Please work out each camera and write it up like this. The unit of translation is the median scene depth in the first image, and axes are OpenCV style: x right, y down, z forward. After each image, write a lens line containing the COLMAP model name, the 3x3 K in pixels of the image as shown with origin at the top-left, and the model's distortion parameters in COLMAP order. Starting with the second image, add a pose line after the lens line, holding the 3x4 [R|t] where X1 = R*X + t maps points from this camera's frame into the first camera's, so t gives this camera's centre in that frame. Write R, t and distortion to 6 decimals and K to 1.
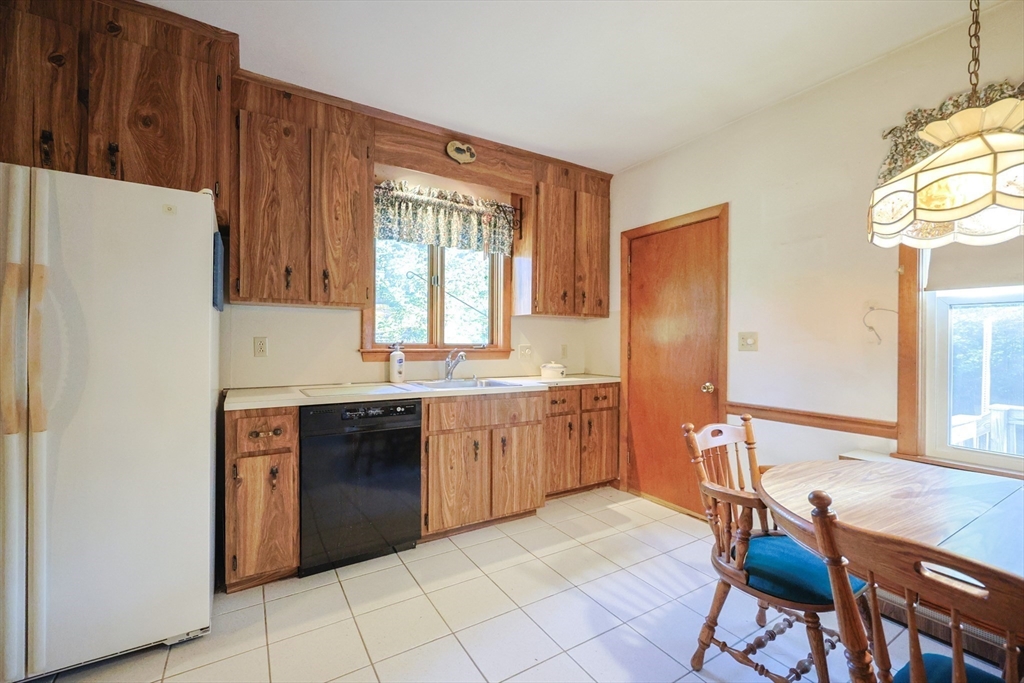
lens RADIAL K [[439.9, 0, 515.6], [0, 439.9, 342.3], [0, 0, 1]] dist [-0.002096, -0.001354]
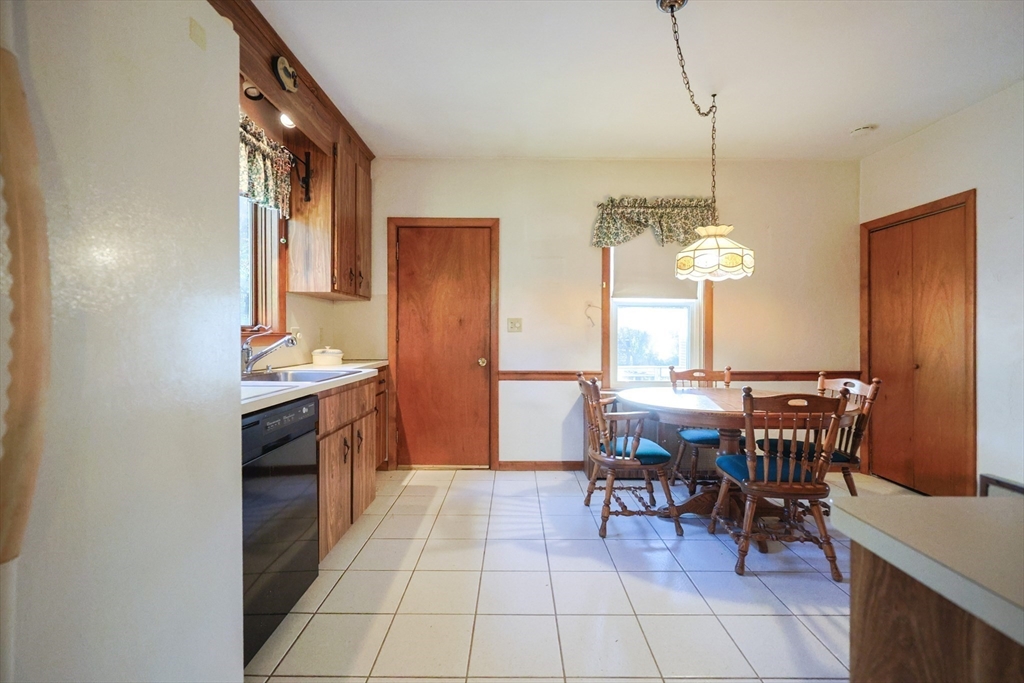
lens RADIAL K [[439.9, 0, 528.2], [0, 439.9, 336.3], [0, 0, 1]] dist [-0.002096, -0.001354]
pose [[0.516352, -0.009892, 0.856319, -0.536605], [-0.000222, 0.999932, 0.011685, 0.014596], [-0.856376, -0.006224, 0.516315, 0.227413]]
